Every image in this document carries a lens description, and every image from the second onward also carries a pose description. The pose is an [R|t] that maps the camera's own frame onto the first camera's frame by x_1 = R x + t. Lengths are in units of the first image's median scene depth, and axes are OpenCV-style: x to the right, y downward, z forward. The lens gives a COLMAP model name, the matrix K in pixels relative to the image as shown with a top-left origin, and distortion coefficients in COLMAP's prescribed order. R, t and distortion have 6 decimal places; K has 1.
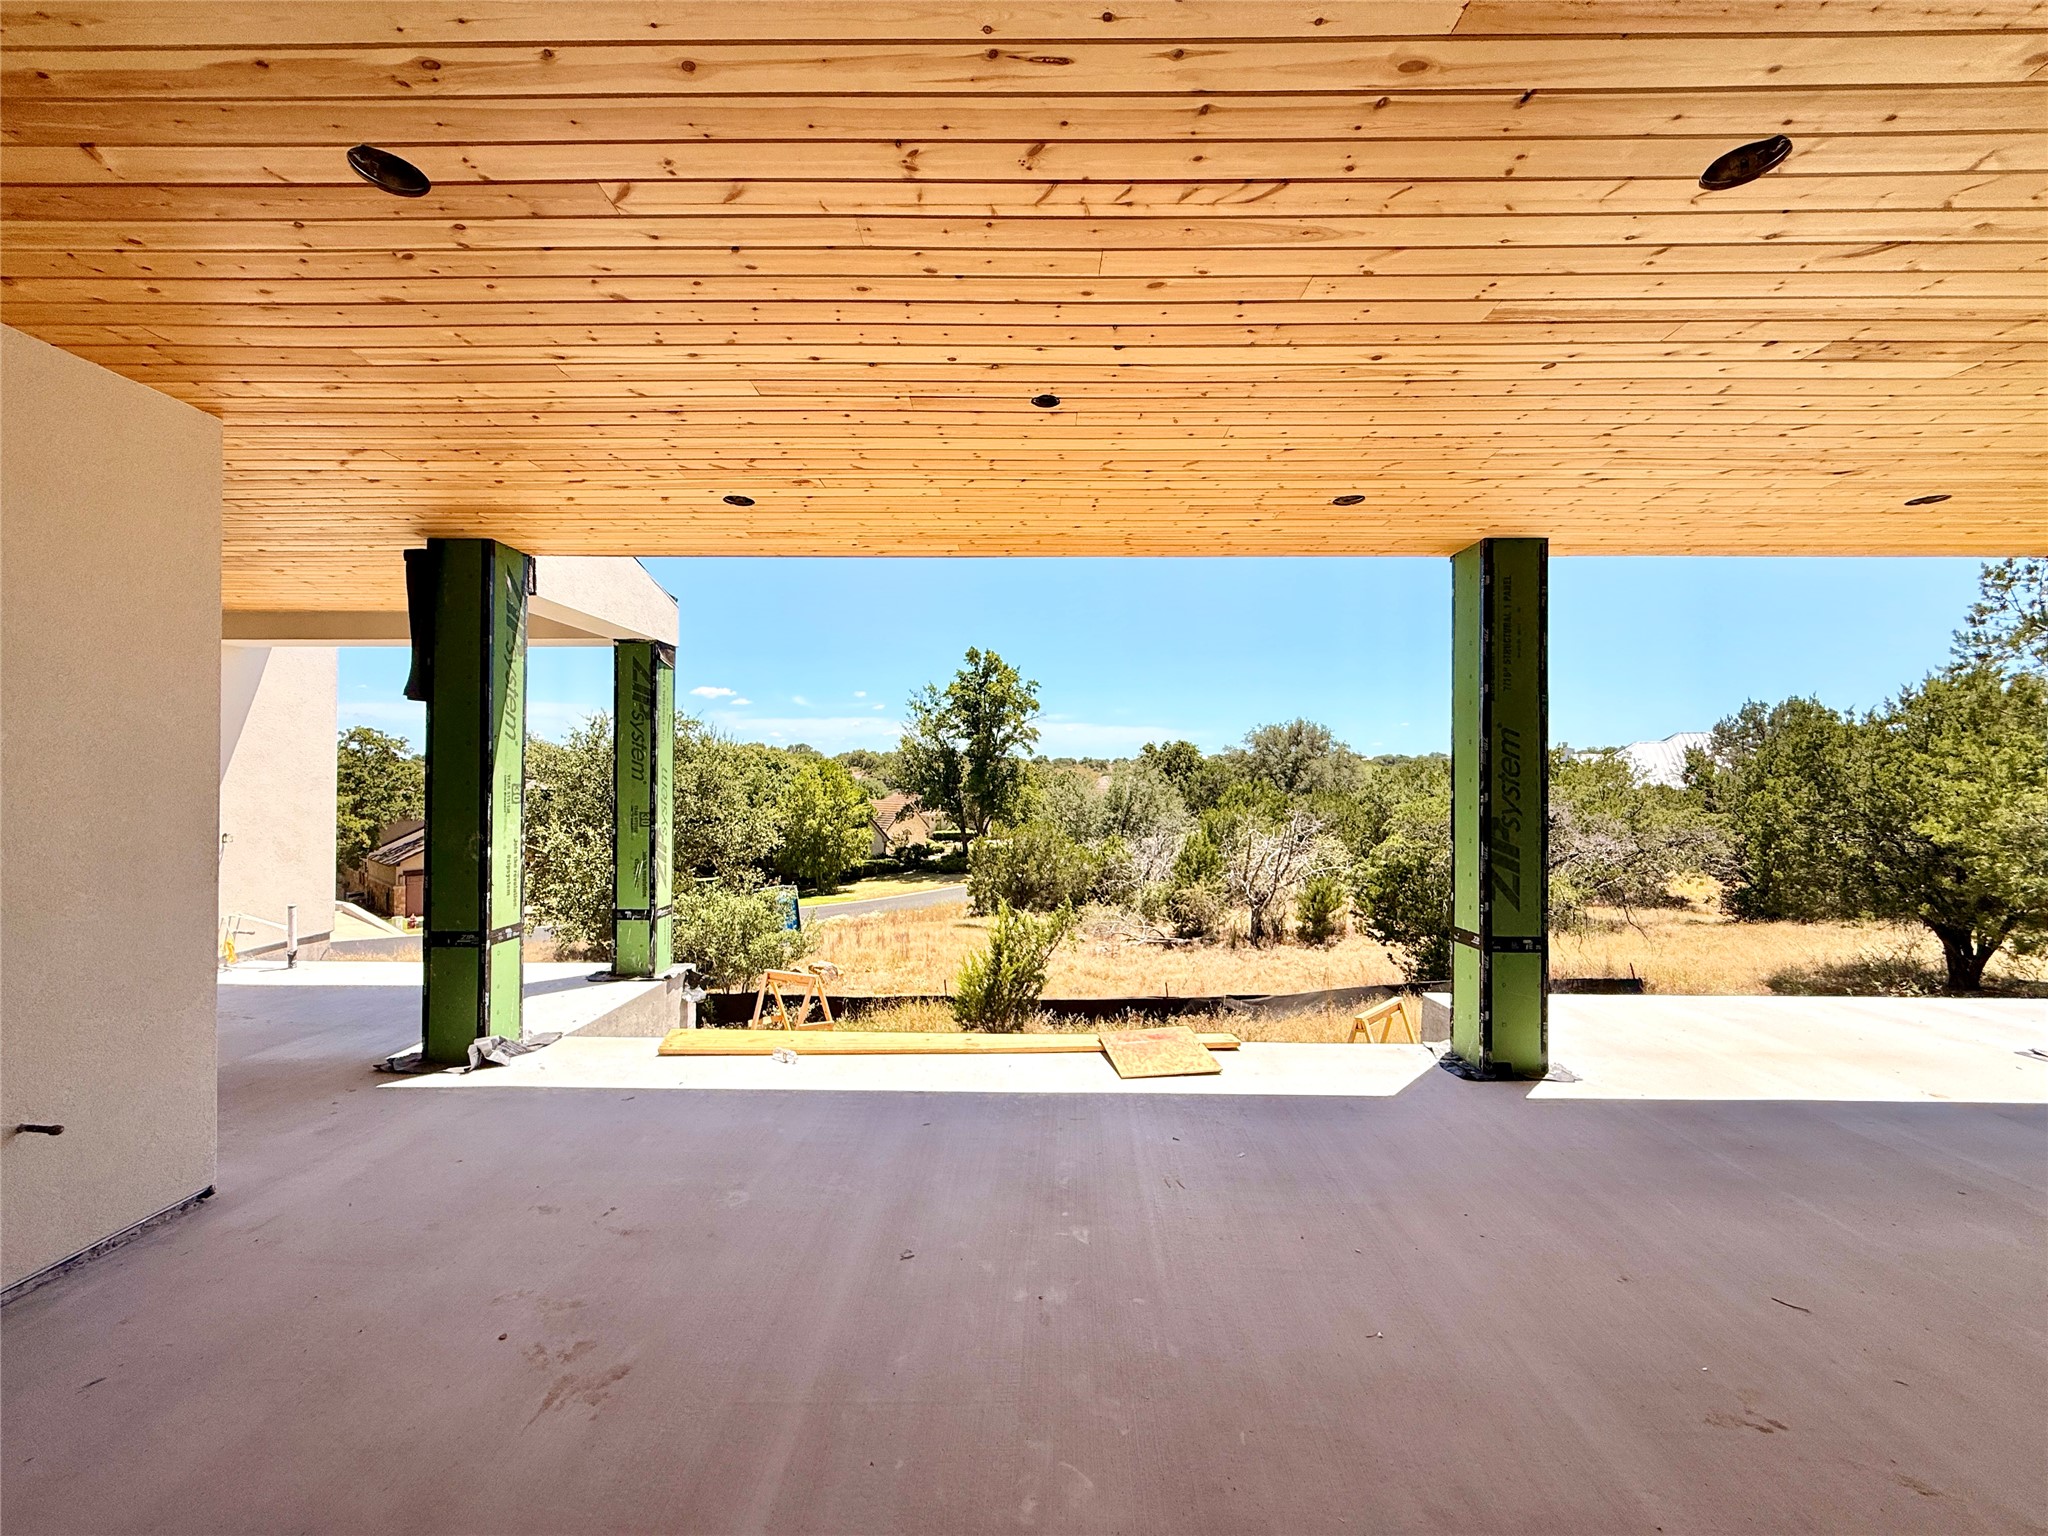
lens RADIAL K [[816.5, 0, 1019.3], [0, 816.5, 769.1], [0, 0, 1]] dist [0.000867, 0.000204]
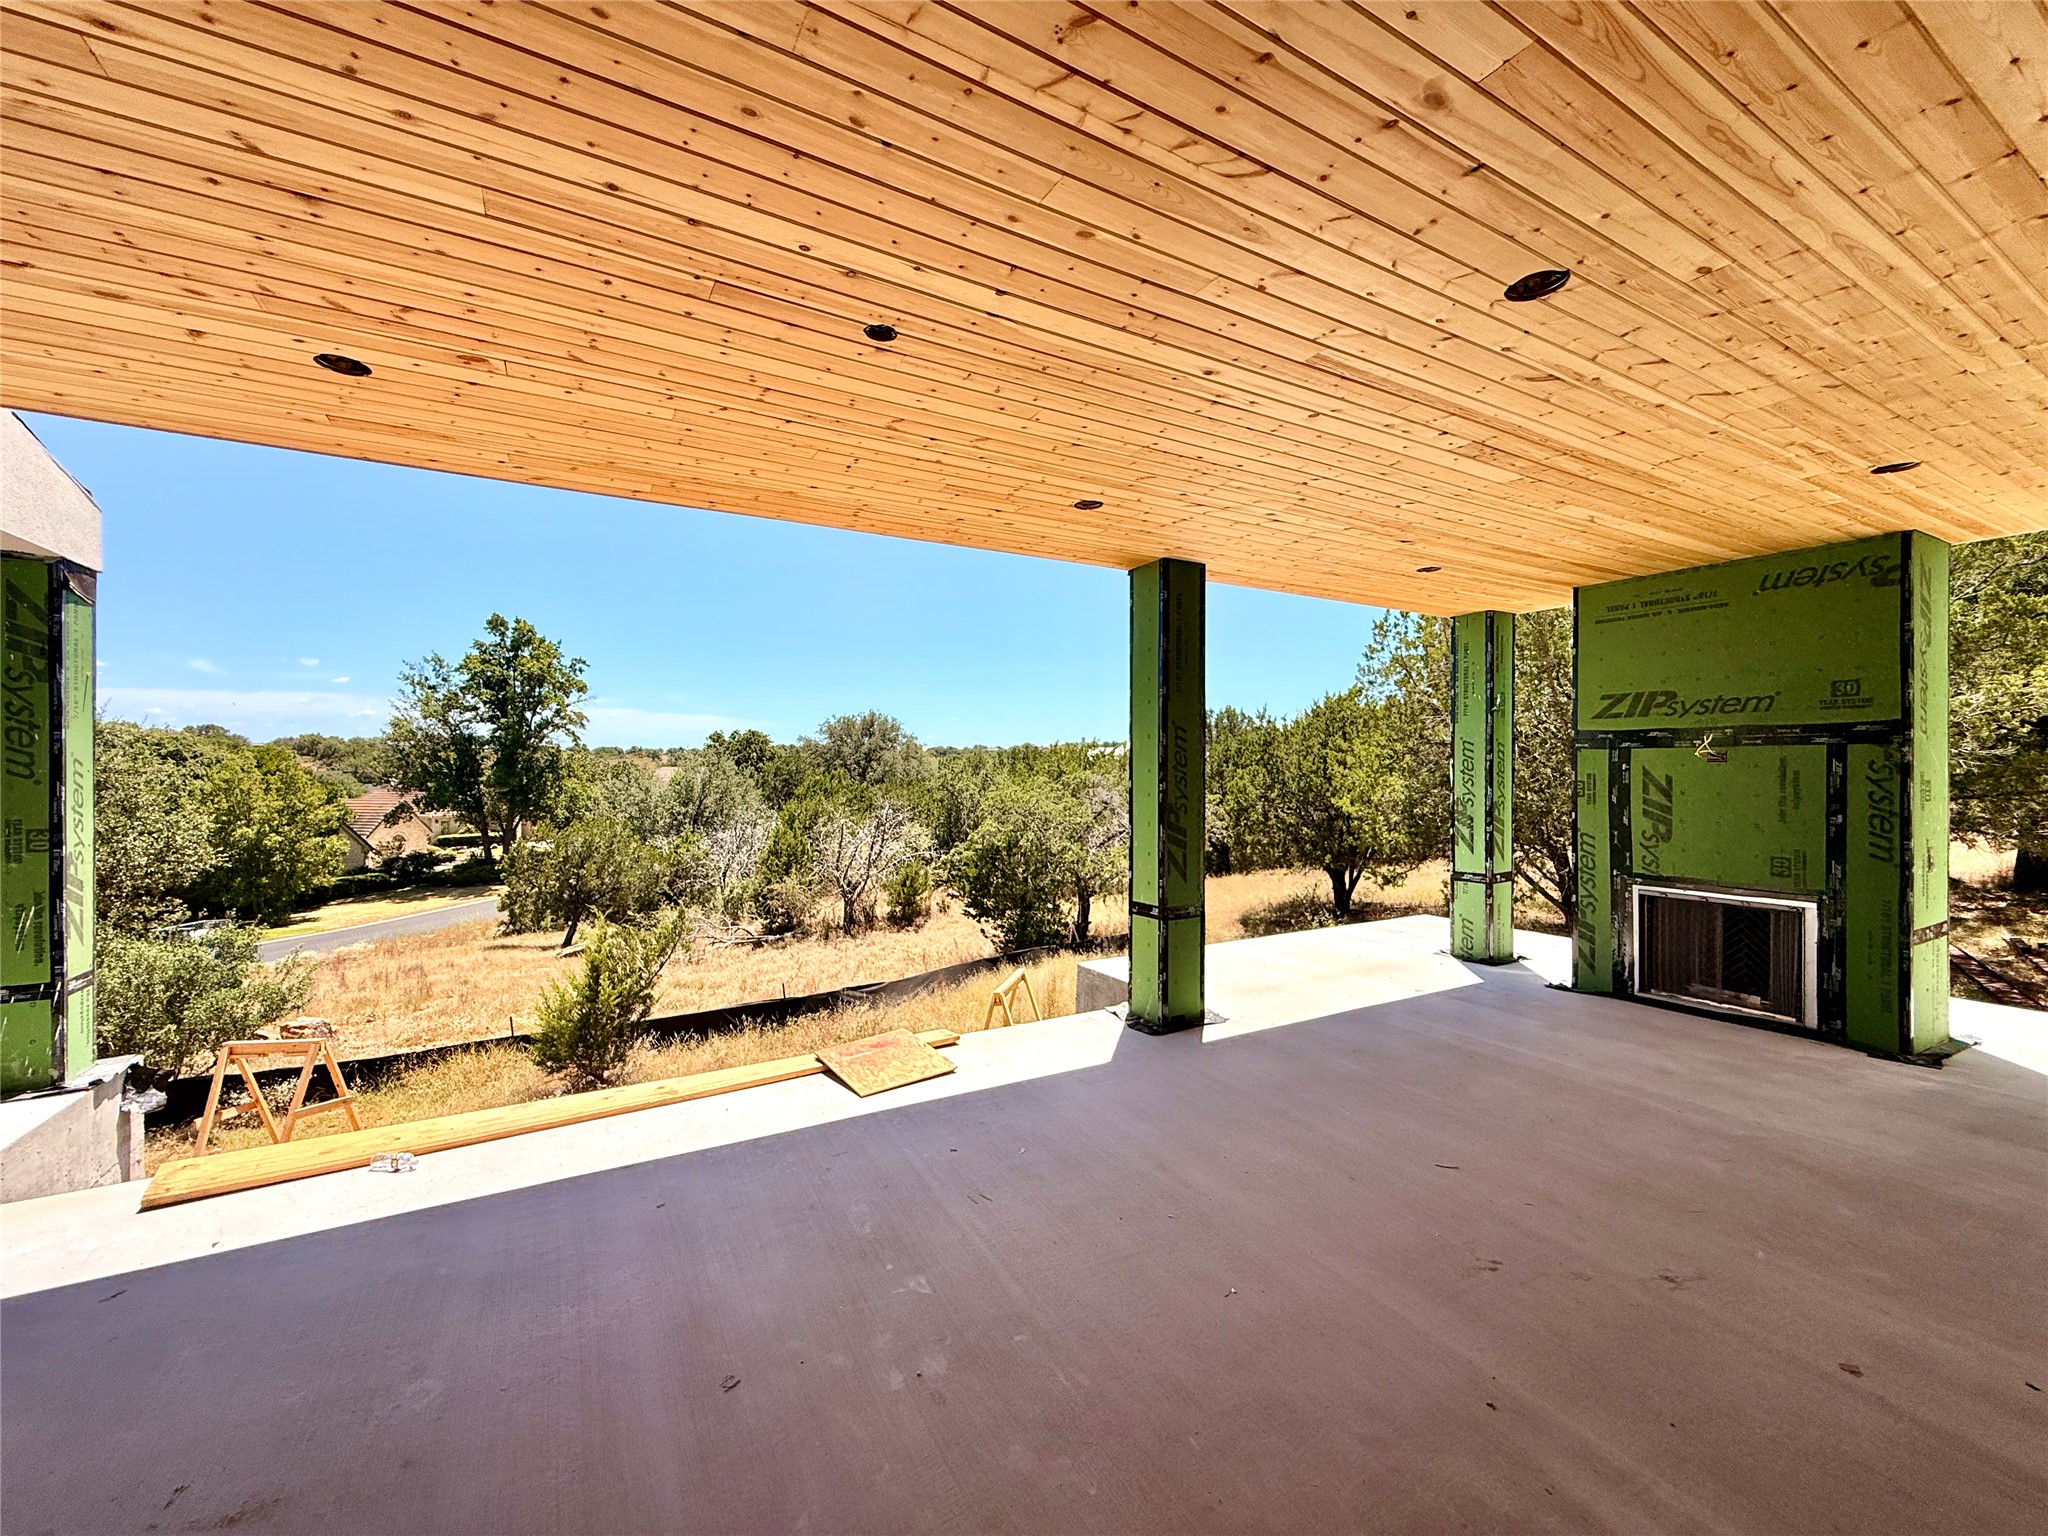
lens RADIAL K [[816.5, 0, 1019.0], [0, 816.5, 769.5], [0, 0, 1]] dist [0.000867, 0.000204]
pose [[0.867031, -0.005575, 0.498223, -0.160358], [-0.000482, 0.999928, 0.012027, -0.001631], [-0.498254, -0.010668, 0.866966, 0.106150]]
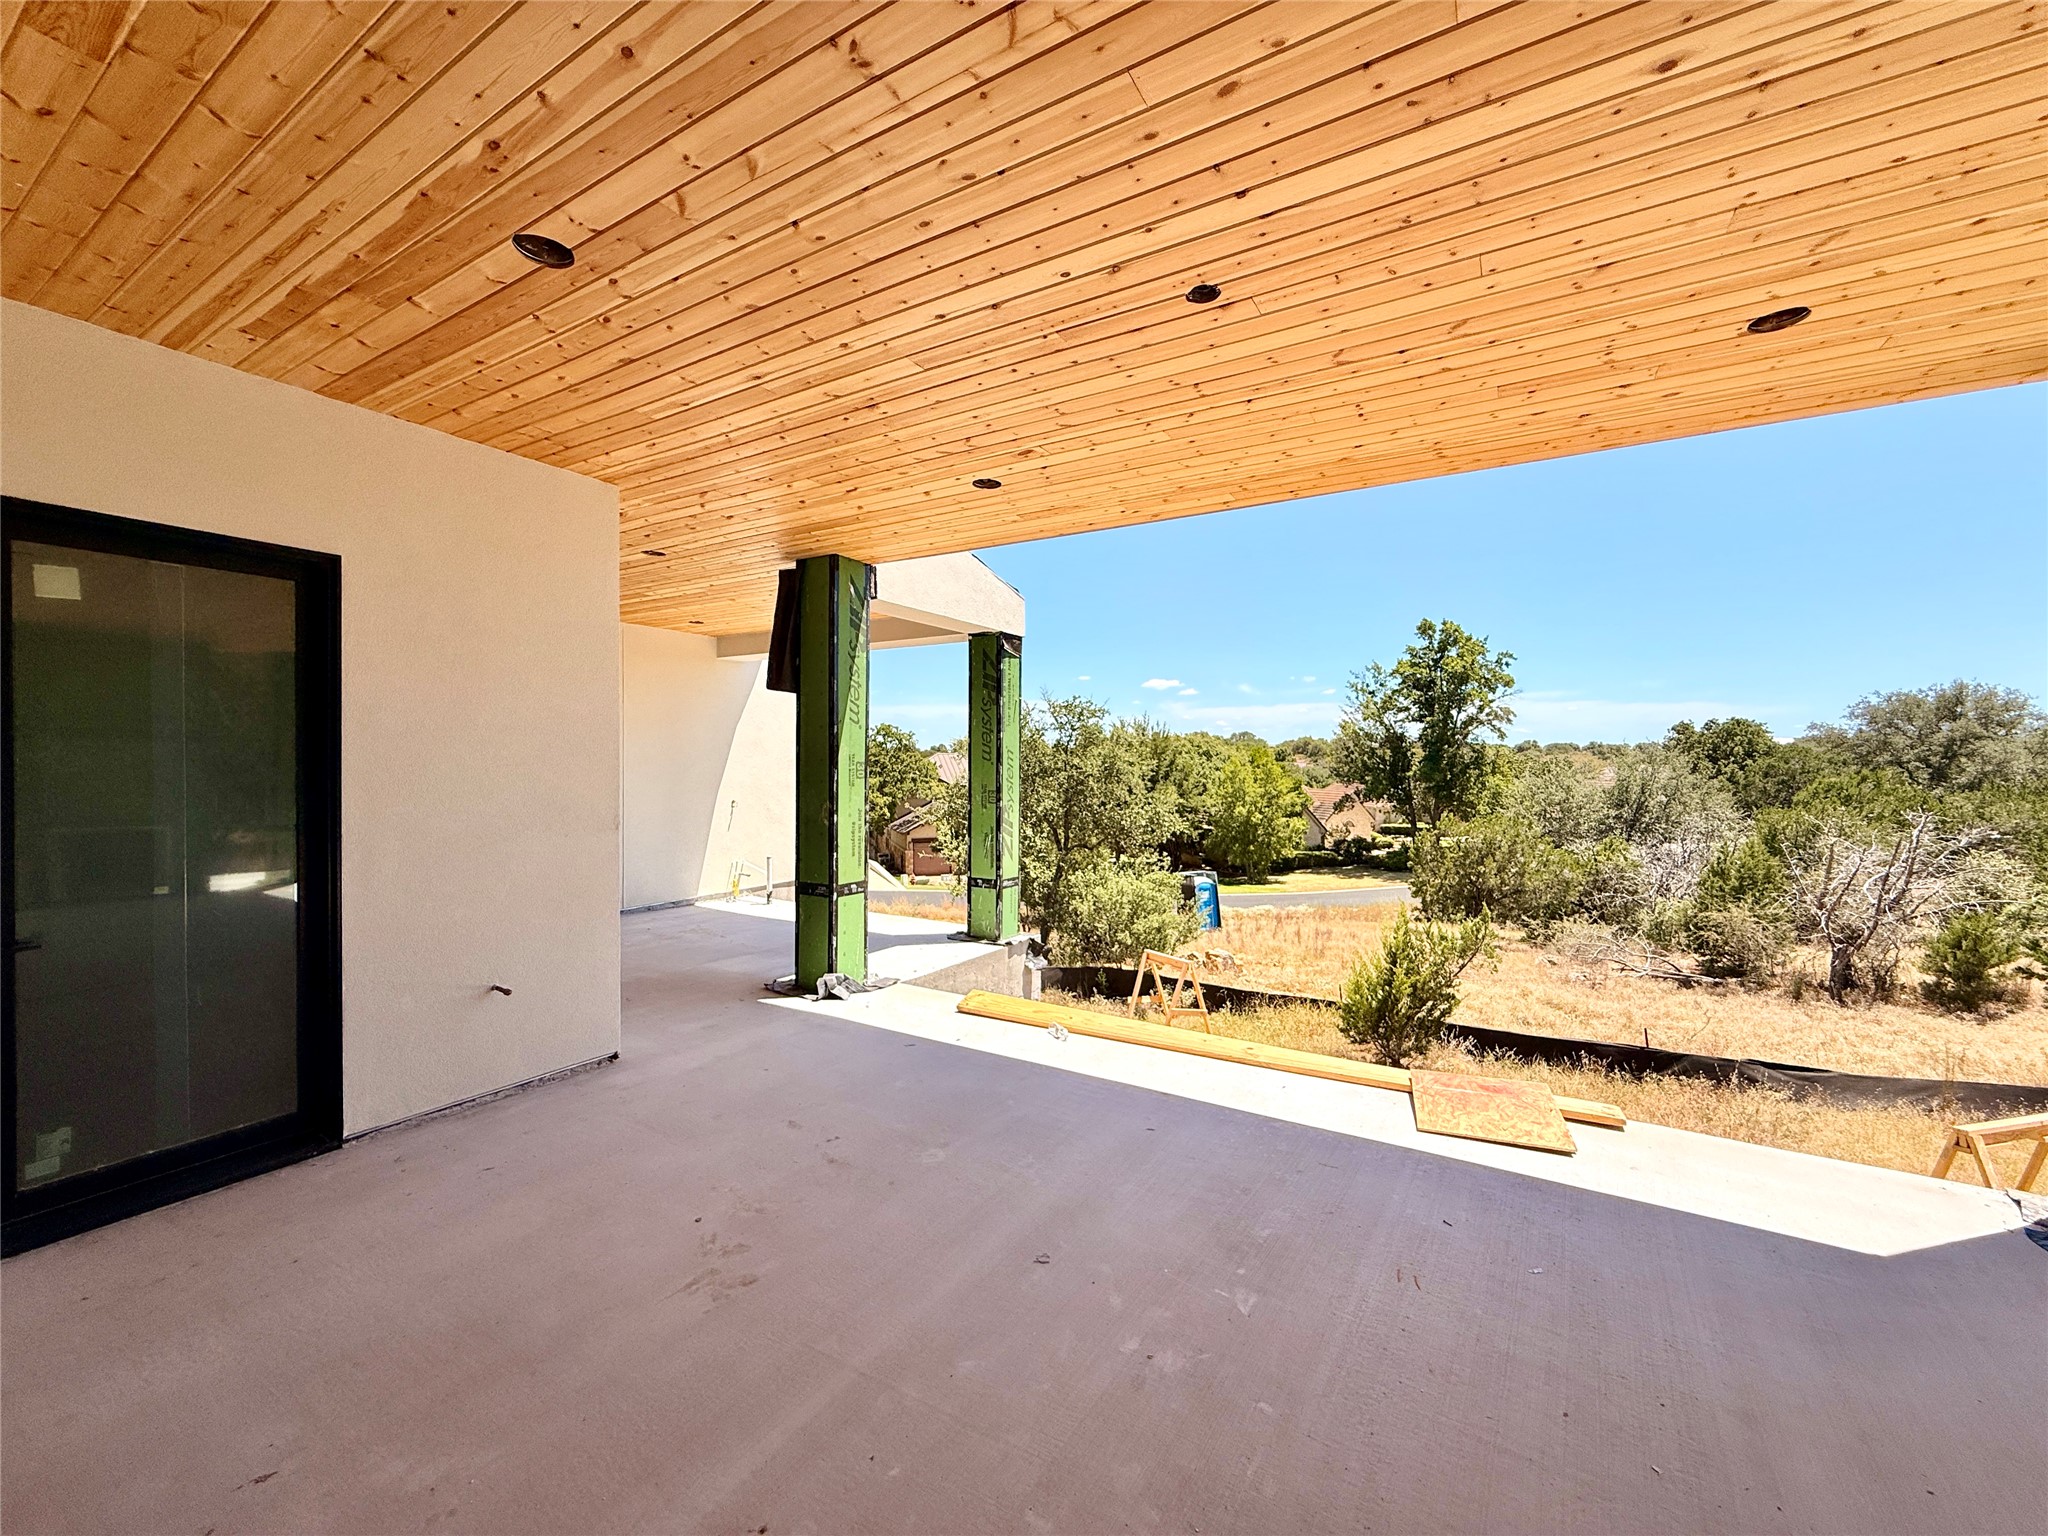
lens RADIAL K [[816.5, 0, 1018.3], [0, 816.5, 768.2], [0, 0, 1]] dist [0.000867, 0.000204]
pose [[0.861405, 0.005078, -0.507893, 0.174319], [0.001780, 0.999914, 0.013018, 0.012581], [0.507915, -0.012118, 0.861322, 0.107356]]
